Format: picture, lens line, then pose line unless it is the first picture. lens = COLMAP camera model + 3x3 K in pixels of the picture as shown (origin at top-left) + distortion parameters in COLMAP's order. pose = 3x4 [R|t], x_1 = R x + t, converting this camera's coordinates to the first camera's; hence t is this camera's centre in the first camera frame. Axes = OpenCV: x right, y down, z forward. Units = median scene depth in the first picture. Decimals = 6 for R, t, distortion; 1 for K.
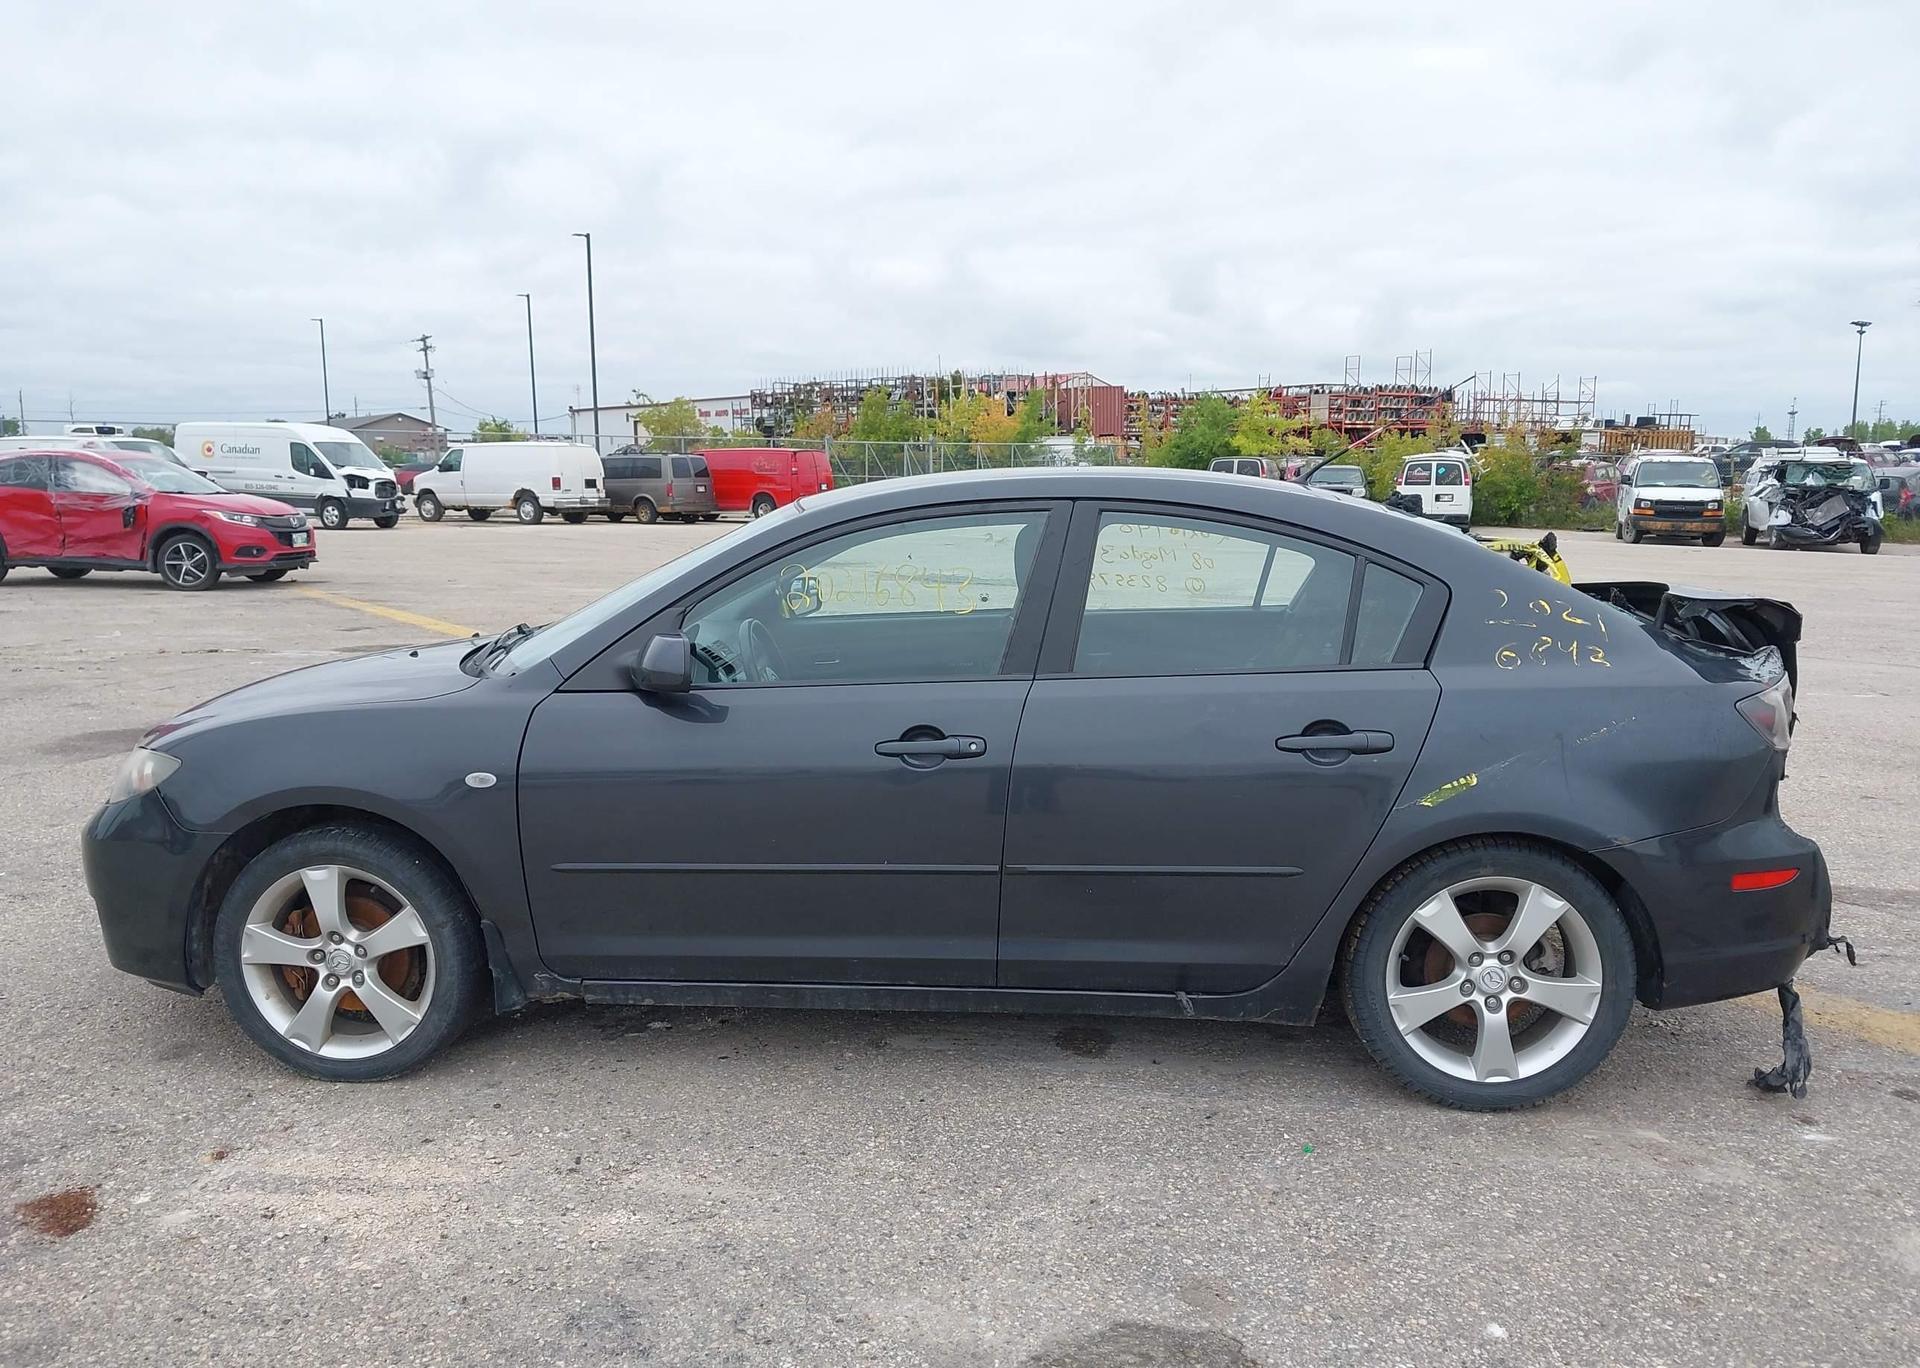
lens RADIAL K [[1518.7, 0, 960.0], [0, 1518.7, 684.0], [0, 0, 1]] dist [0.006445, 0.000916]
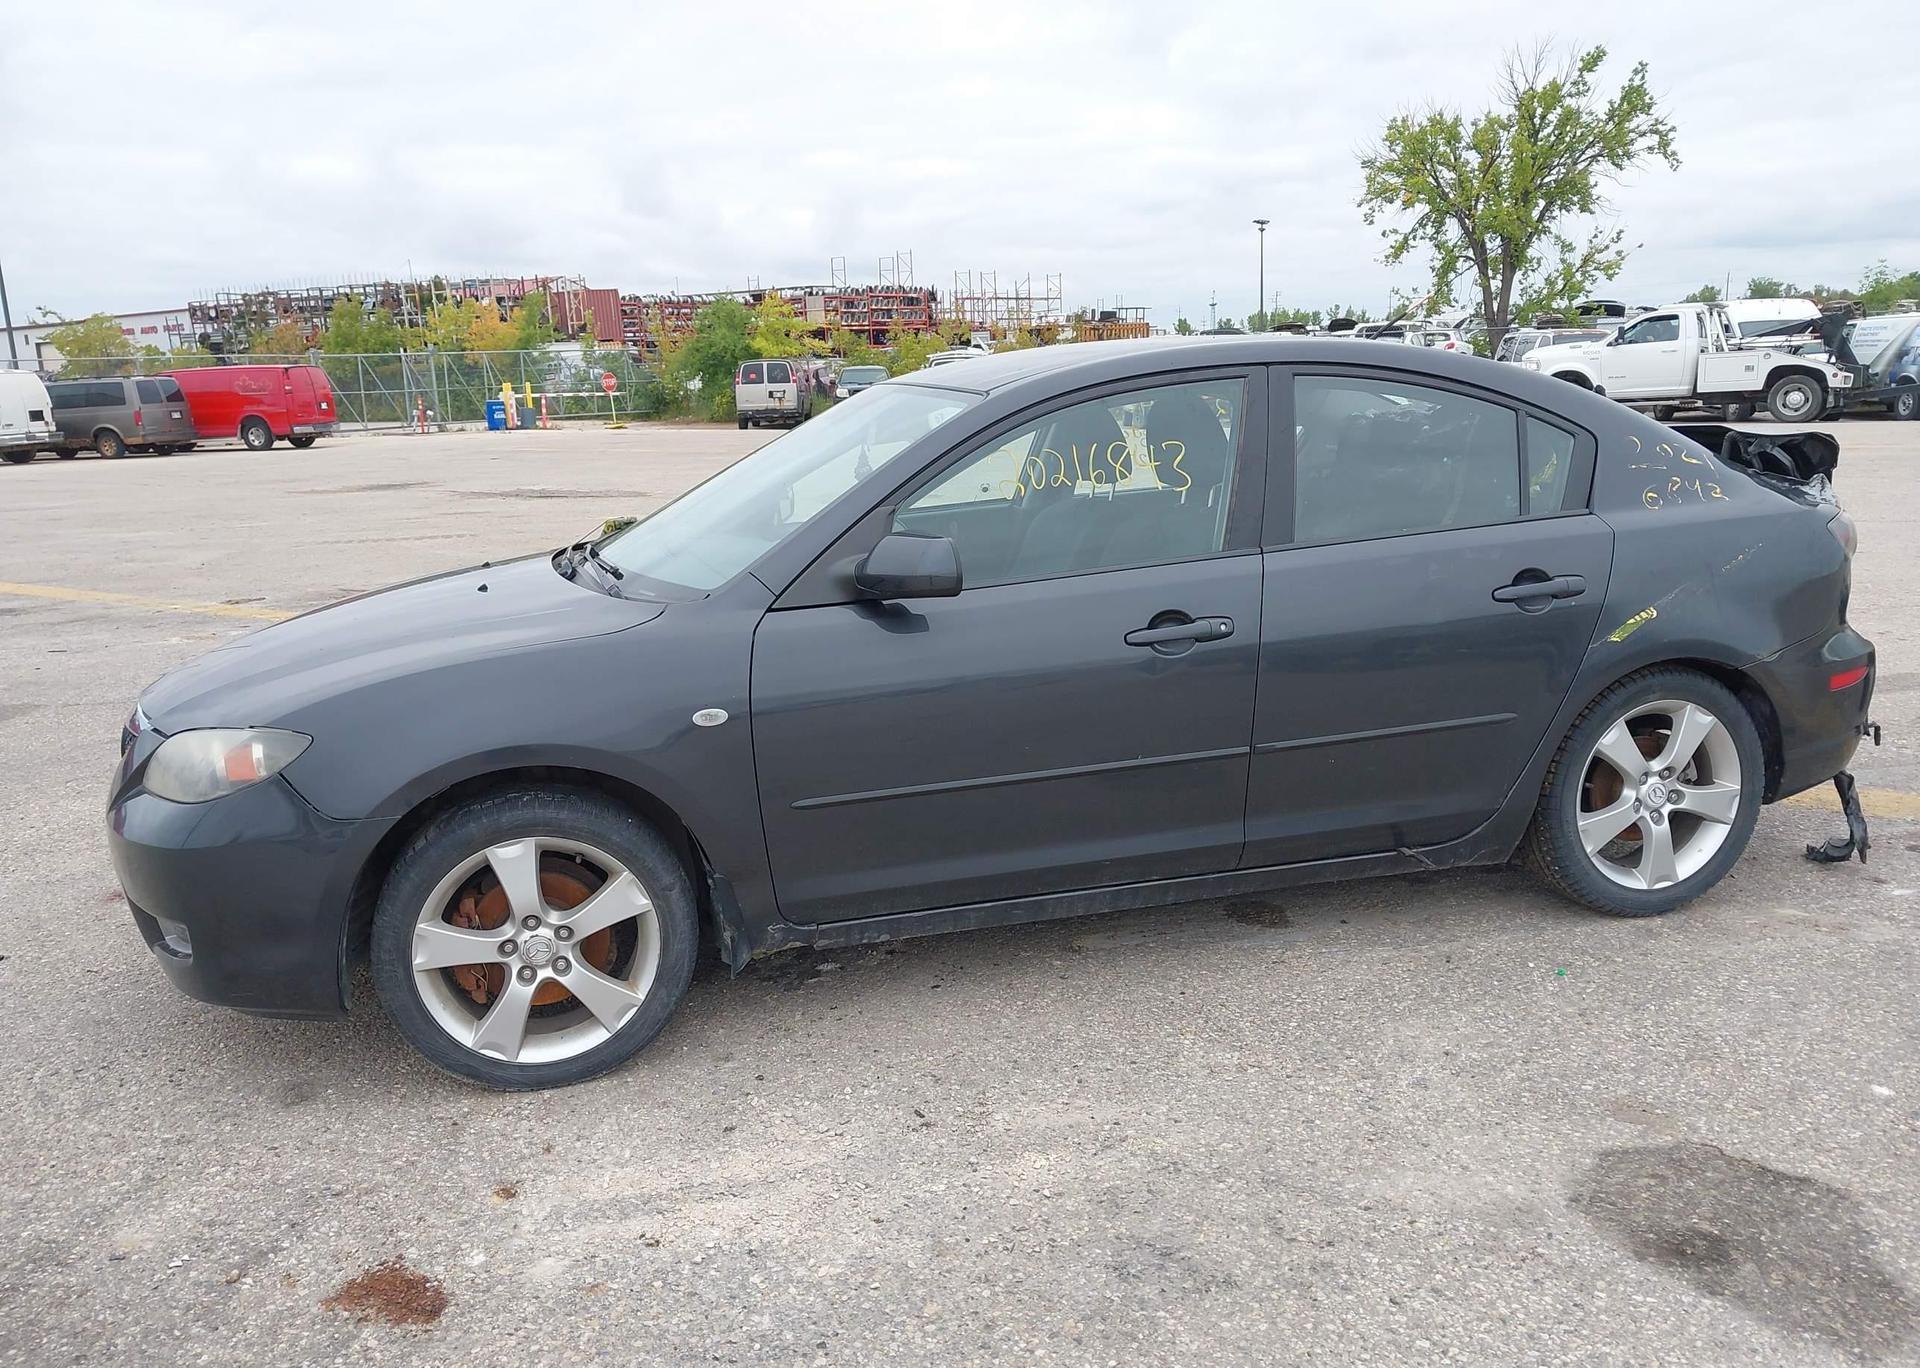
lens RADIAL K [[1510.2, 0, 960.0], [0, 1510.2, 684.0], [0, 0, 1]] dist [0.001245, 0.018451]
pose [[0.942270, -0.103958, 0.318307, -0.438483], [0.084452, 0.993637, 0.074517, -0.007798], [-0.324028, -0.043333, 0.945055, 0.132961]]
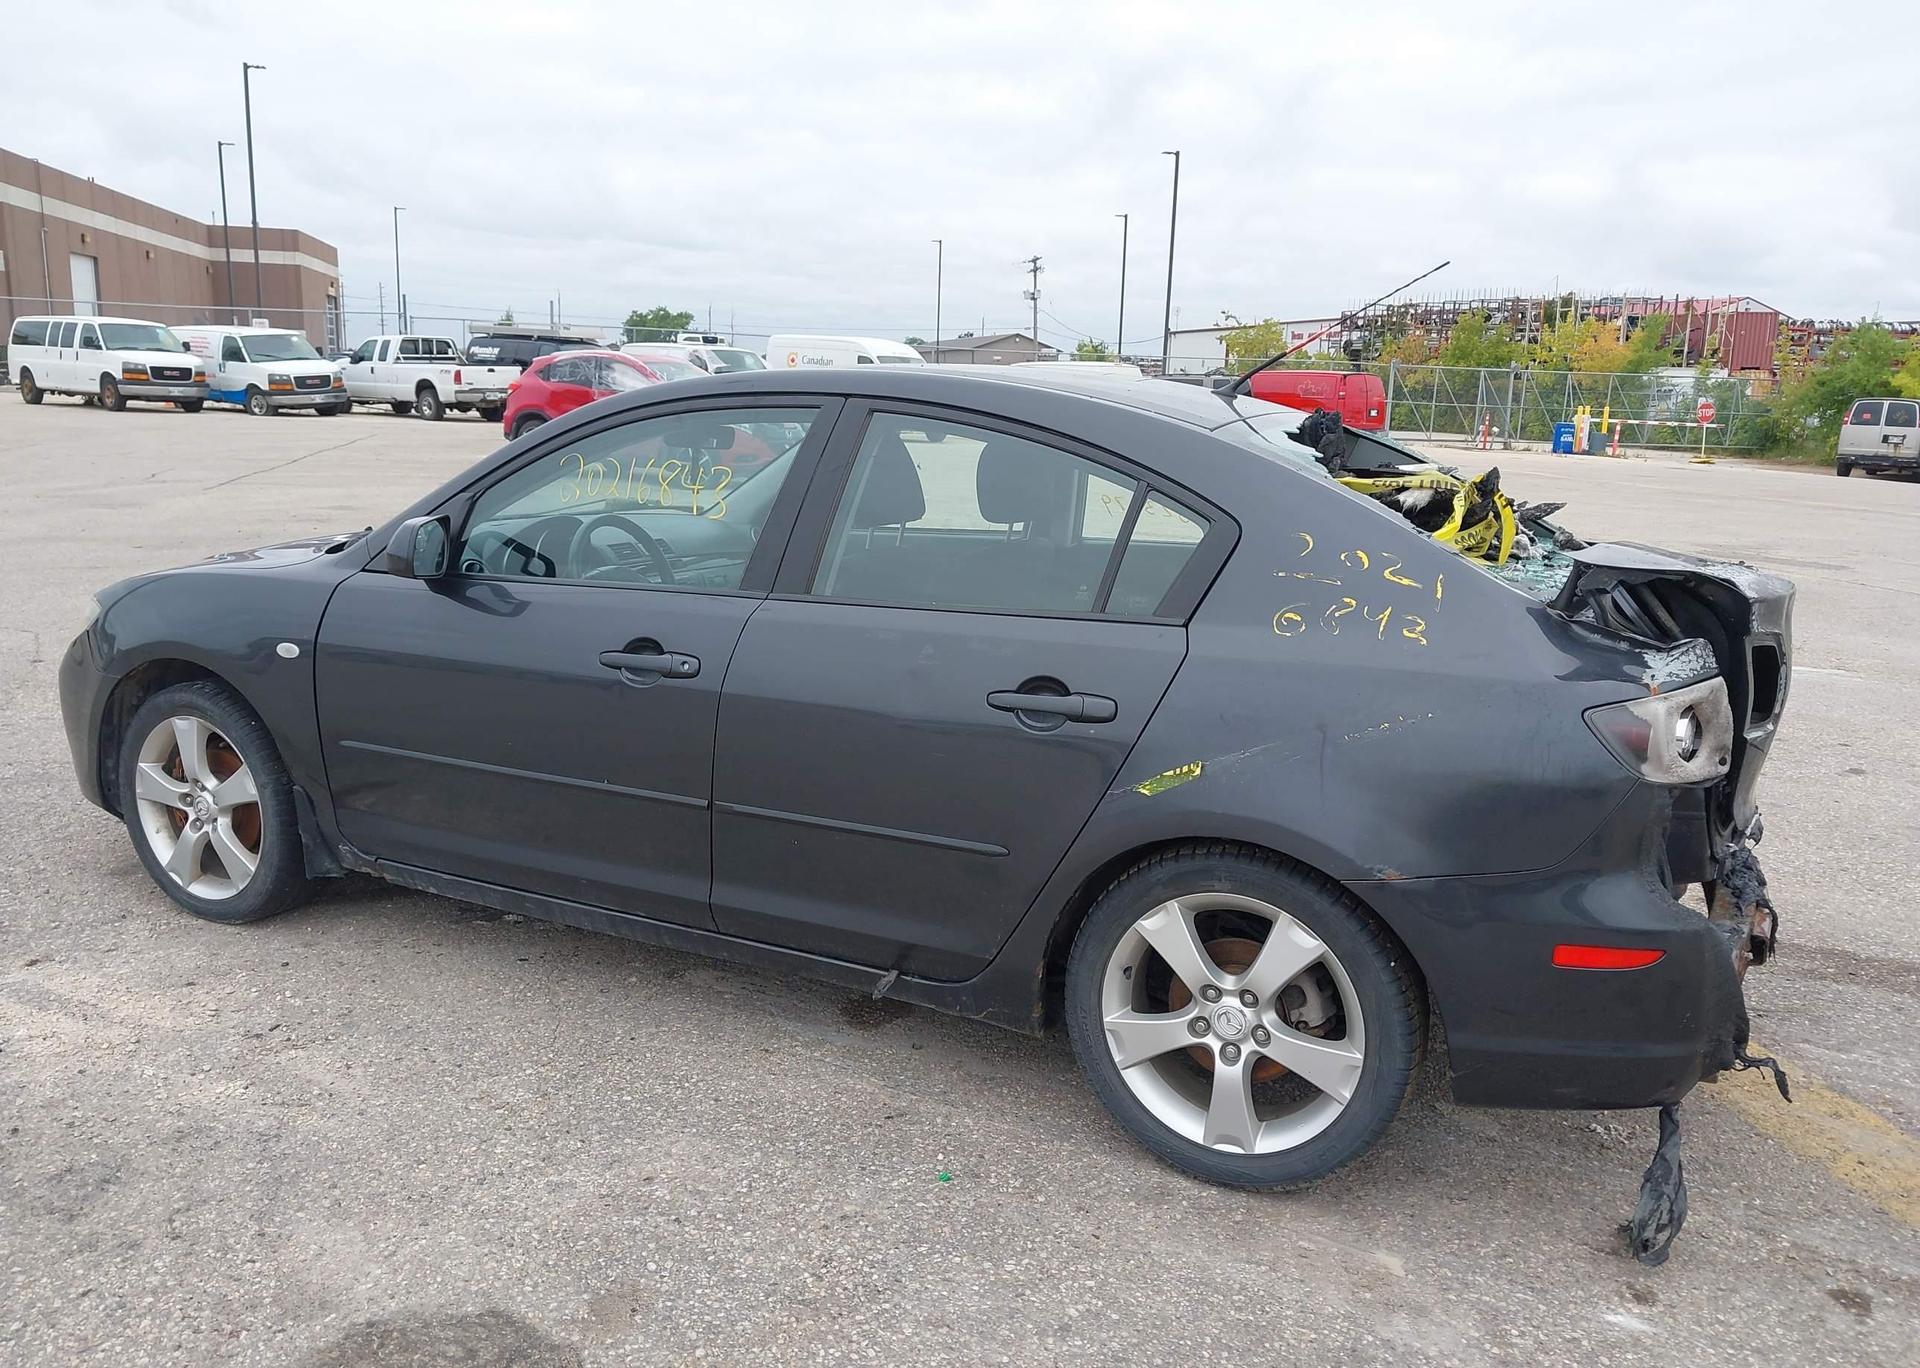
lens RADIAL K [[1518.7, 0, 960.0], [0, 1518.7, 684.0], [0, 0, 1]] dist [0.006445, 0.000916]
pose [[0.923895, 0.104439, -0.368117, 0.471771], [-0.086808, 0.994155, 0.064182, -0.019471], [0.372669, -0.027342, 0.927562, 0.206378]]
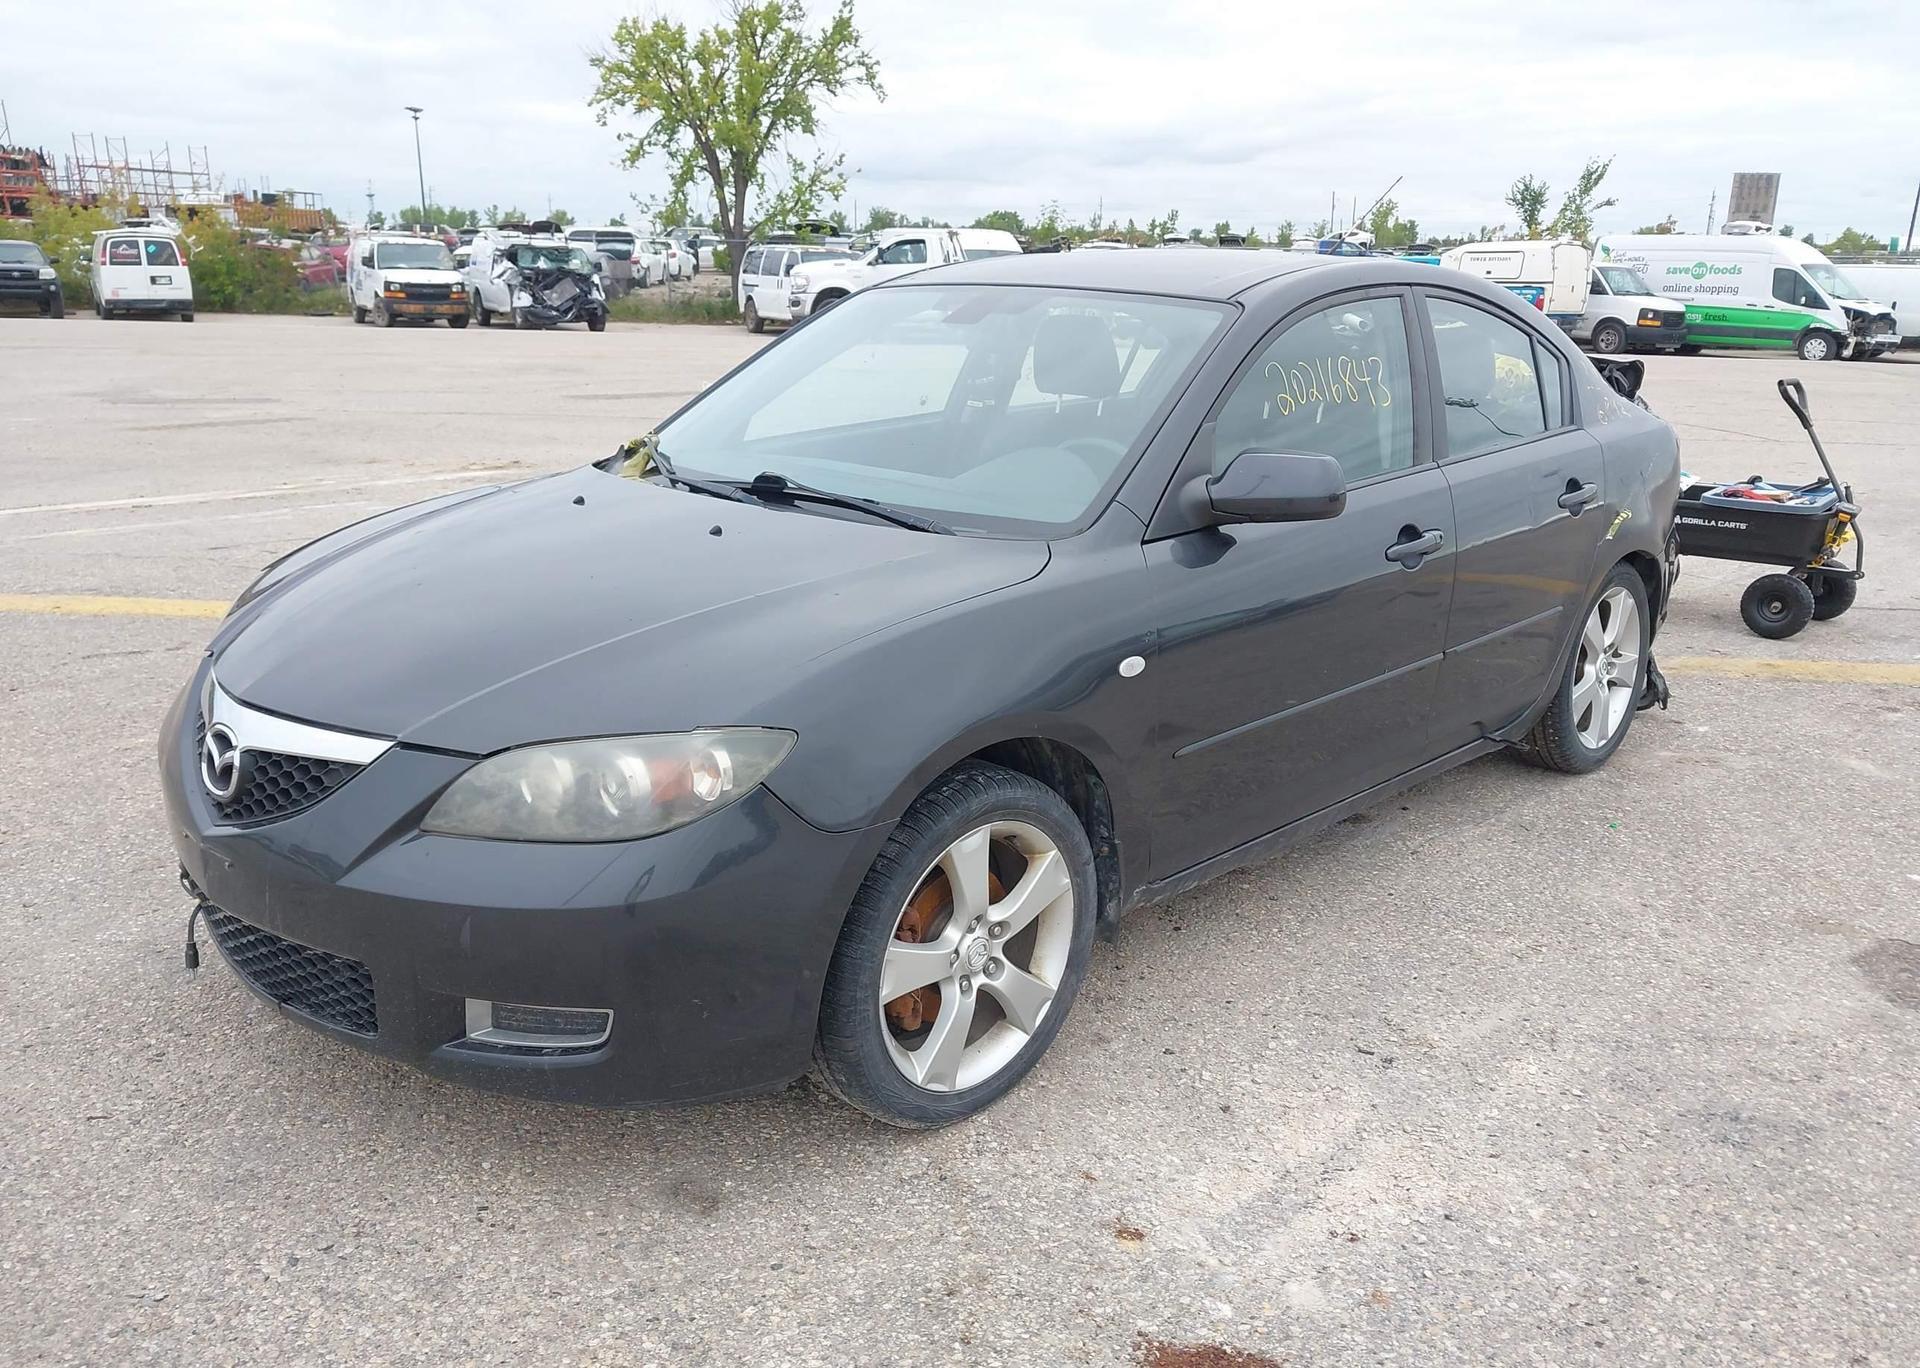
lens RADIAL K [[1536.7, 0, 965.8], [0, 1536.7, 642.2], [0, 0, 1]] dist [0.011901, 0.006036]
pose [[0.645187, -0.178416, 0.742901, -0.922731], [0.096156, 0.983582, 0.152709, -0.074525], [-0.757949, -0.027091, 0.651751, 0.533911]]
